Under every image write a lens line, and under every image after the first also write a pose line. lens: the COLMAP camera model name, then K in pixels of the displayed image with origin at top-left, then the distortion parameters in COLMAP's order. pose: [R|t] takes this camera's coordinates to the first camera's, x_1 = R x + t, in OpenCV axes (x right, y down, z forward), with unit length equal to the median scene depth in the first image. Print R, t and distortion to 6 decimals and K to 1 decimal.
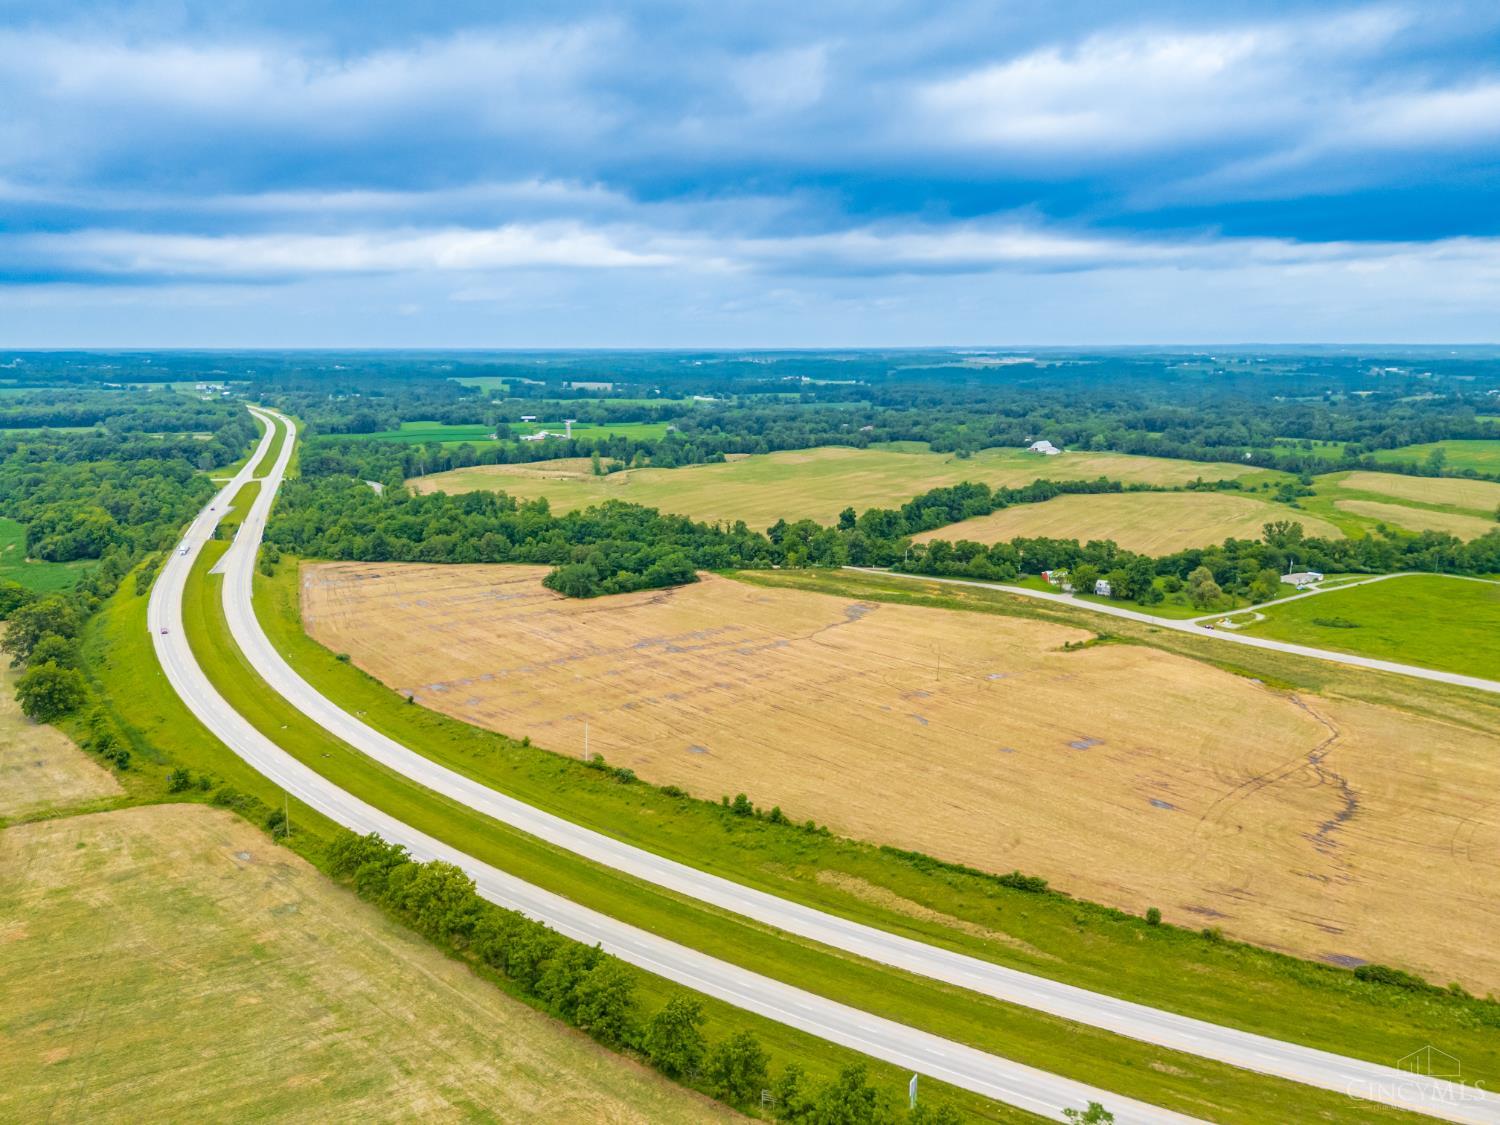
lens RADIAL K [[1102.7, 0, 750.0], [0, 1102.7, 562.5], [0, 0, 1]] dist [0.089713, -0.103910]
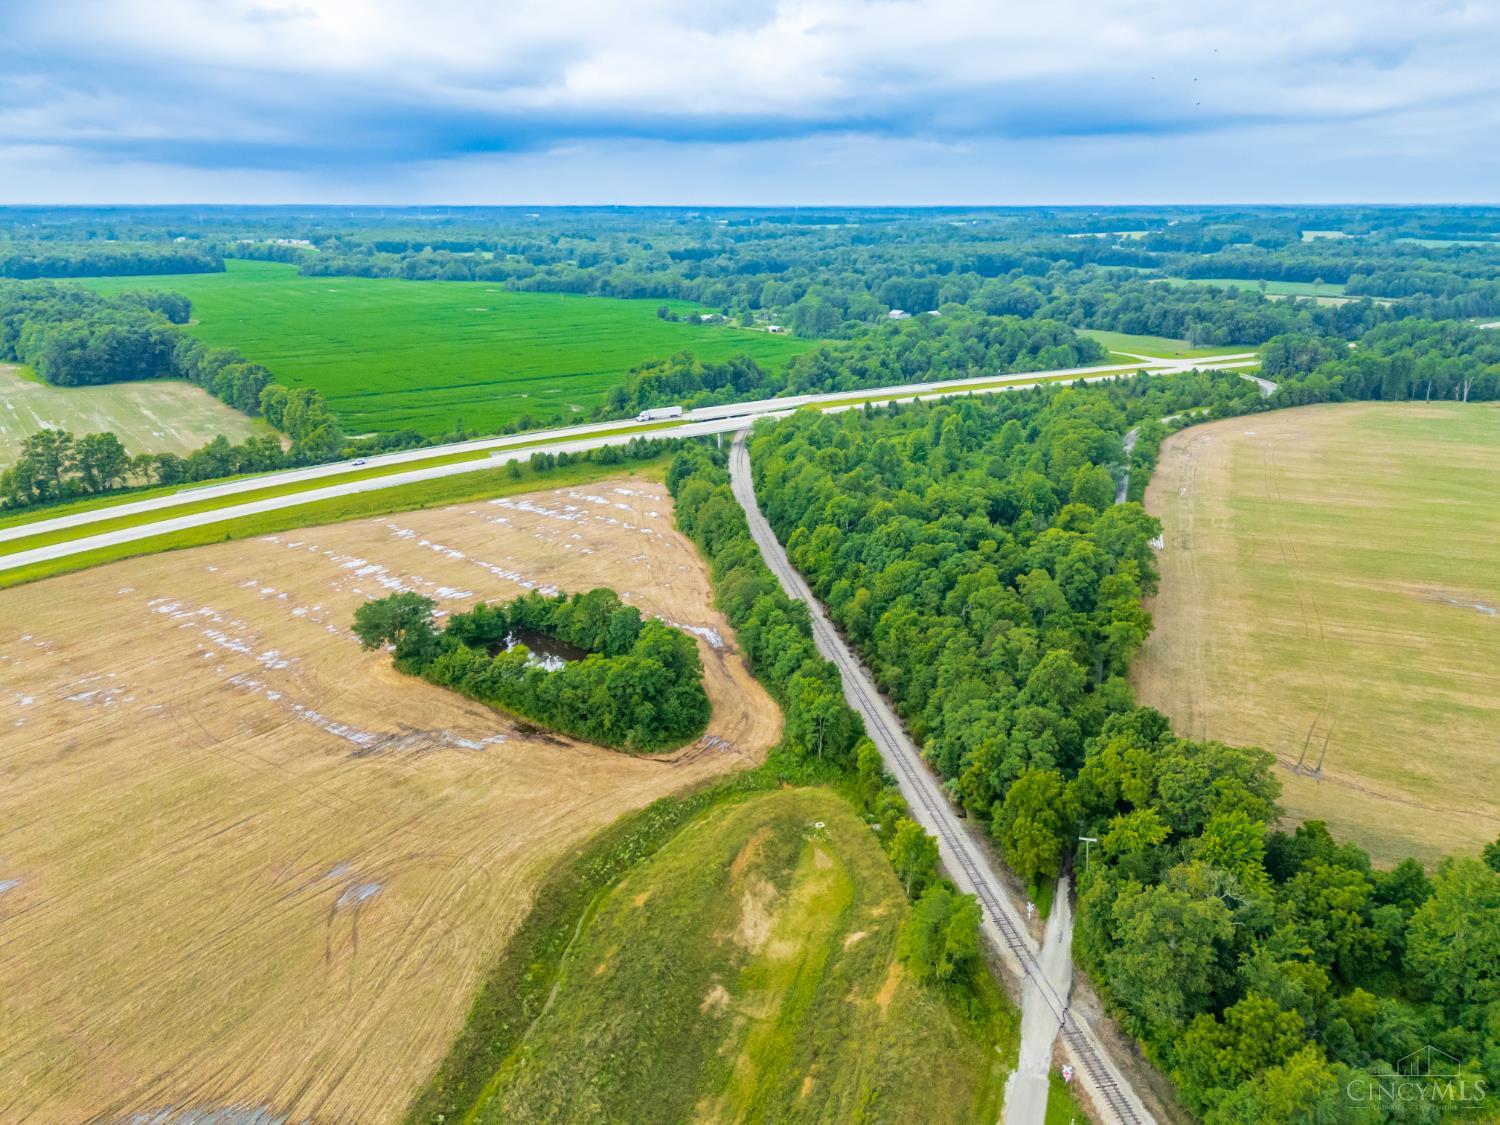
lens RADIAL K [[1105.9, 0, 750.3], [0, 1105.9, 554.7], [0, 0, 1]] dist [0.073422, -0.066939]
pose [[0.278615, 0.294221, -0.914225, 0.252661], [-0.188615, 0.950143, 0.248299, -0.129890], [0.941700, 0.103257, 0.320219, 0.806853]]
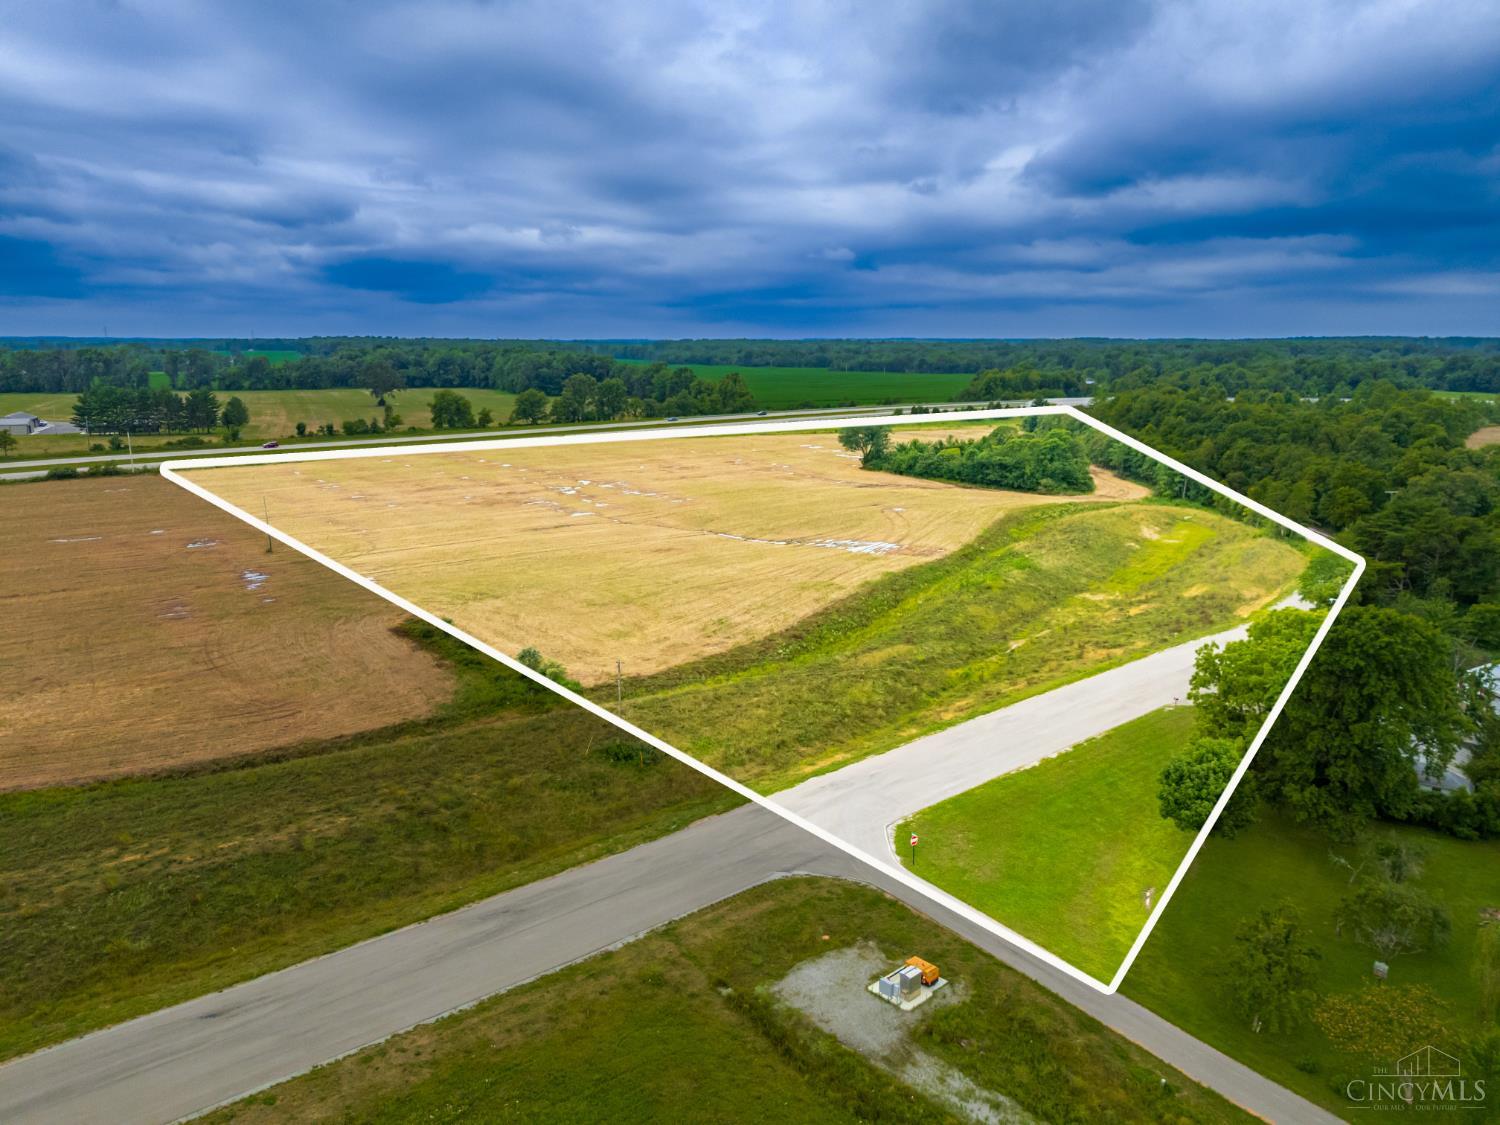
lens RADIAL K [[1105.9, 0, 750.3], [0, 1105.9, 554.7], [0, 0, 1]] dist [0.073422, -0.066939]
pose [[0.036002, 0.193907, -0.980359, 0.433348], [-0.199006, 0.962739, 0.183113, -0.022290], [0.979337, 0.188505, 0.073249, 0.729911]]
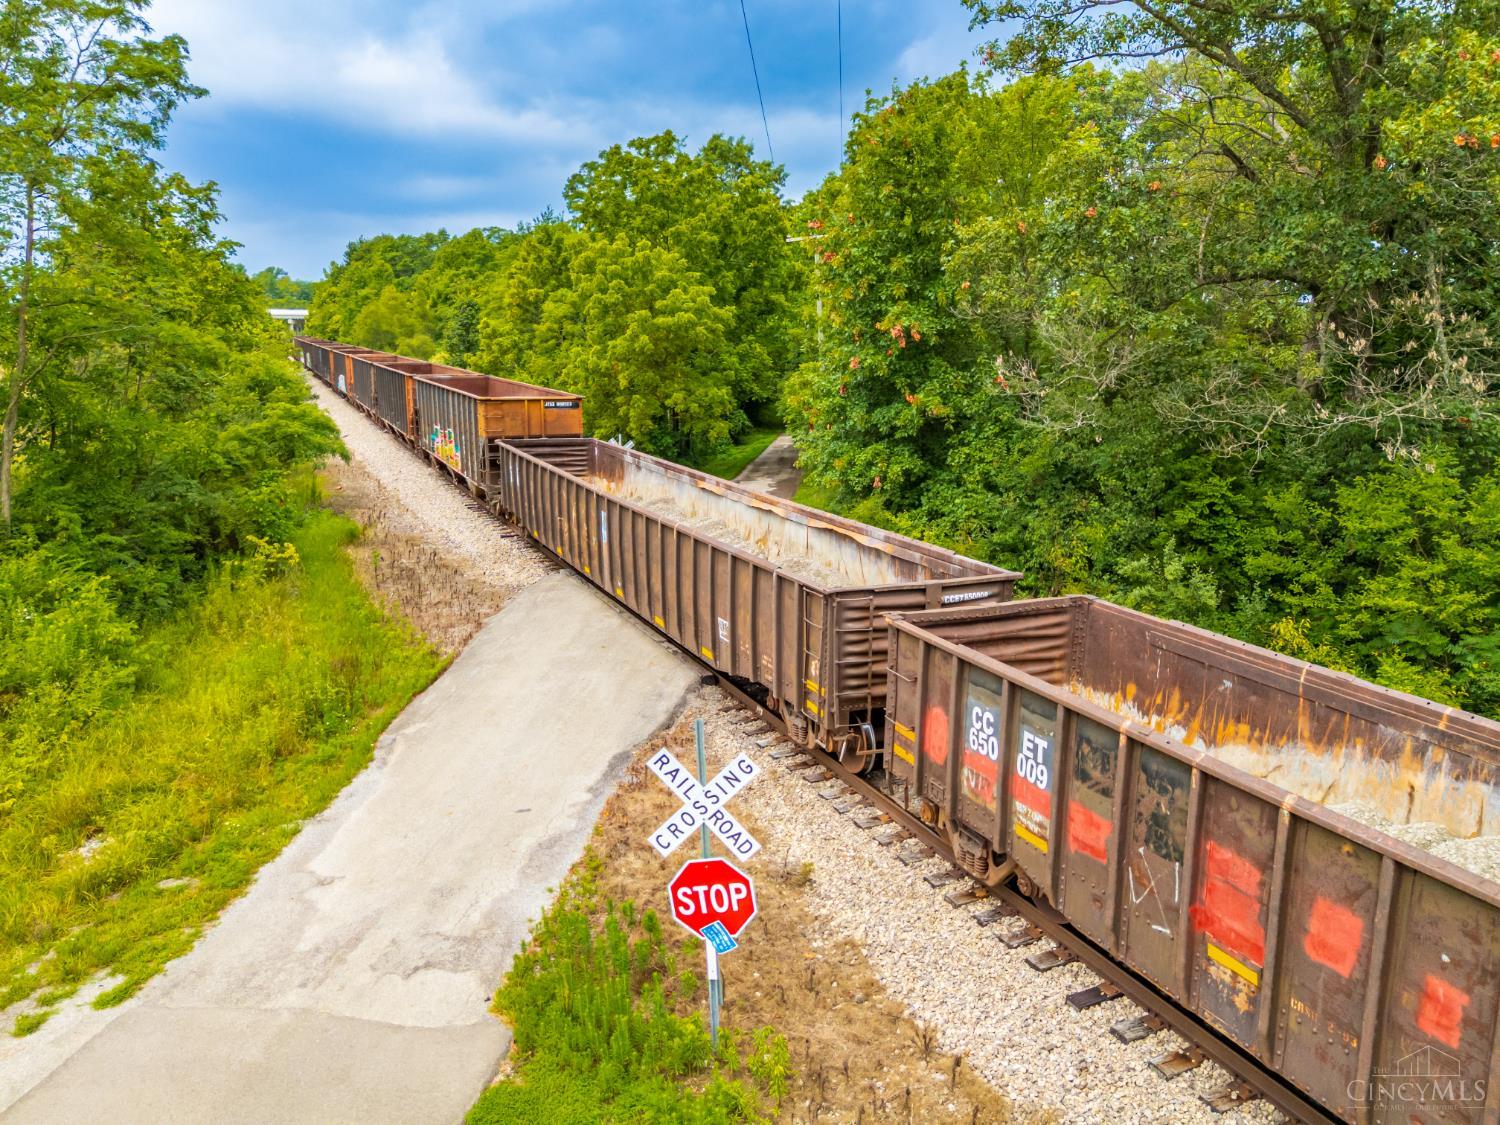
lens RADIAL K [[1109.5, 0, 750.0], [0, 1109.5, 562.5], [0, 0, 1]] dist [0.051095, -0.034123]
pose [[0.502933, 0.178718, -0.845646, 0.117802], [-0.172128, 0.979501, 0.104637, -0.002008], [0.847013, 0.092934, 0.523386, 0.932485]]
